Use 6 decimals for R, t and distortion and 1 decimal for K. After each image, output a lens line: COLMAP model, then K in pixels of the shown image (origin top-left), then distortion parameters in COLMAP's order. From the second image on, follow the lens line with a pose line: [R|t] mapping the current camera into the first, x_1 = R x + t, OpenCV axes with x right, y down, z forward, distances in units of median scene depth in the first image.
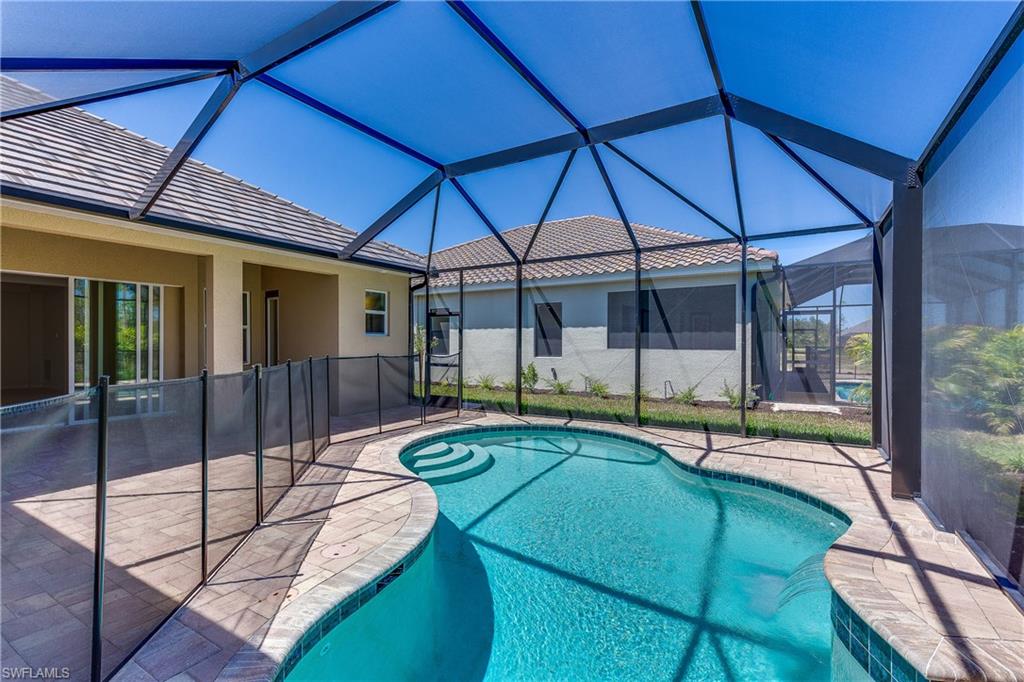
lens RADIAL K [[462.4, 0, 514.6], [0, 462.4, 346.2], [0, 0, 1]] dist [0.002887, -0.010826]
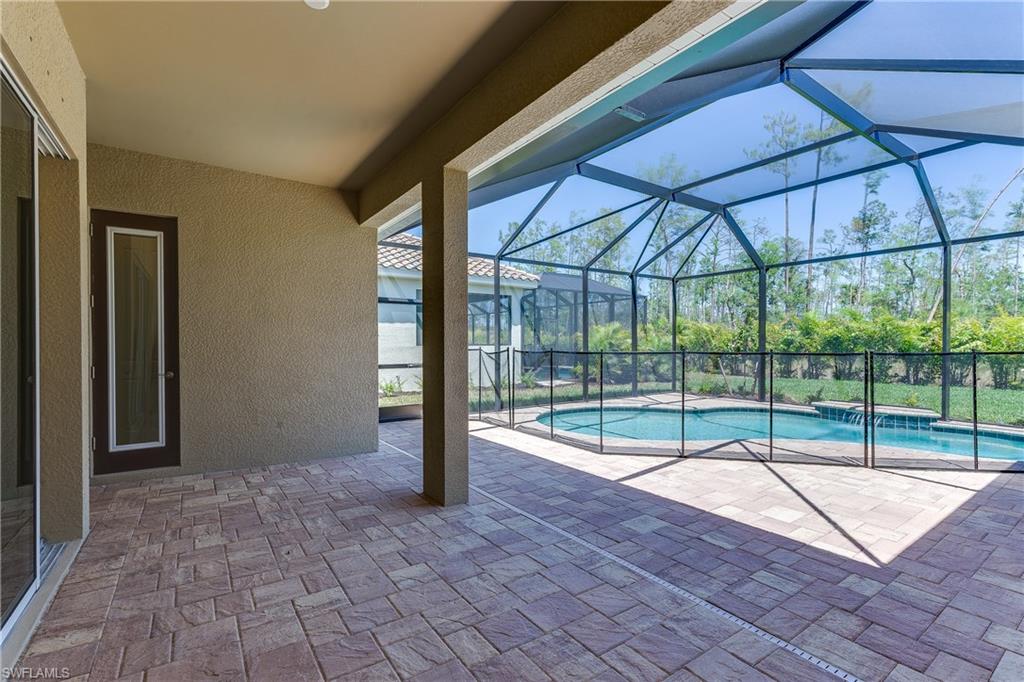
lens RADIAL K [[465.1, 0, 516.8], [0, 465.1, 344.2], [0, 0, 1]] dist [0.007443, -0.001197]
pose [[0.401775, -0.006941, 0.915712, -1.403909], [0.008922, 0.999953, 0.003665, 0.002149], [-0.915695, 0.006697, 0.401818, 0.877476]]
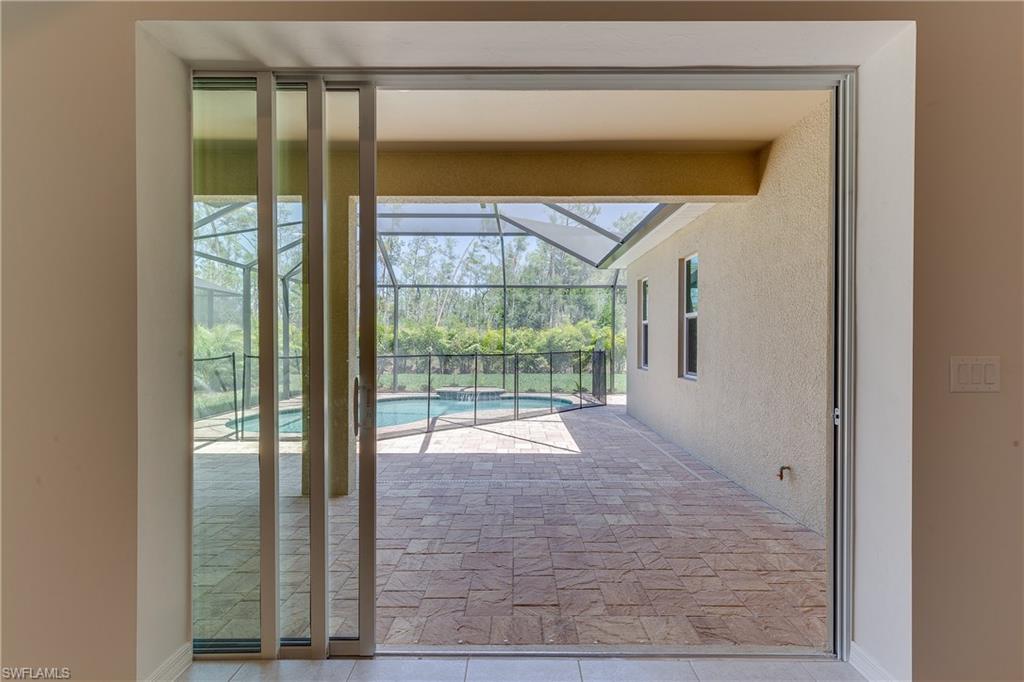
lens RADIAL K [[473.8, 0, 517.8], [0, 473.8, 344.5], [0, 0, 1]] dist [0.015858, -0.000234]
pose [[-0.522587, -0.007909, 0.852549, -1.637942], [0.001419, 0.999948, 0.010146, -0.016201], [-0.852585, 0.006512, -0.522549, 1.403722]]
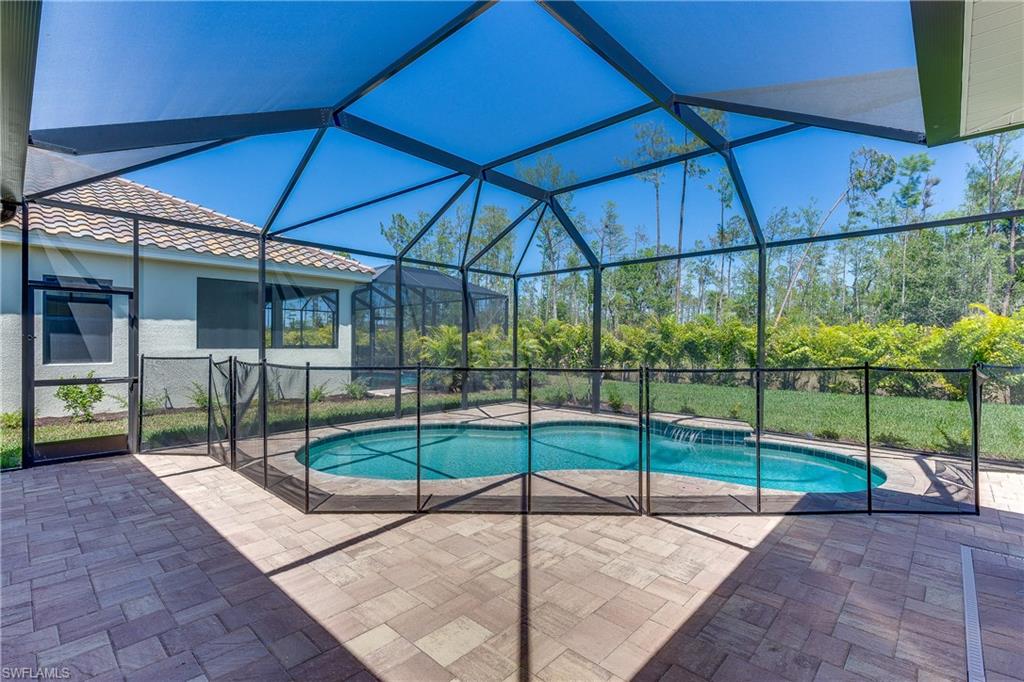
lens RADIAL K [[473.8, 0, 517.8], [0, 473.8, 344.5], [0, 0, 1]] dist [0.015858, -0.000234]
pose [[0.196437, -0.004203, 0.980508, -1.077901], [0.000273, 0.999991, 0.004232, -0.010251], [-0.980516, -0.000564, 0.196436, 0.683568]]
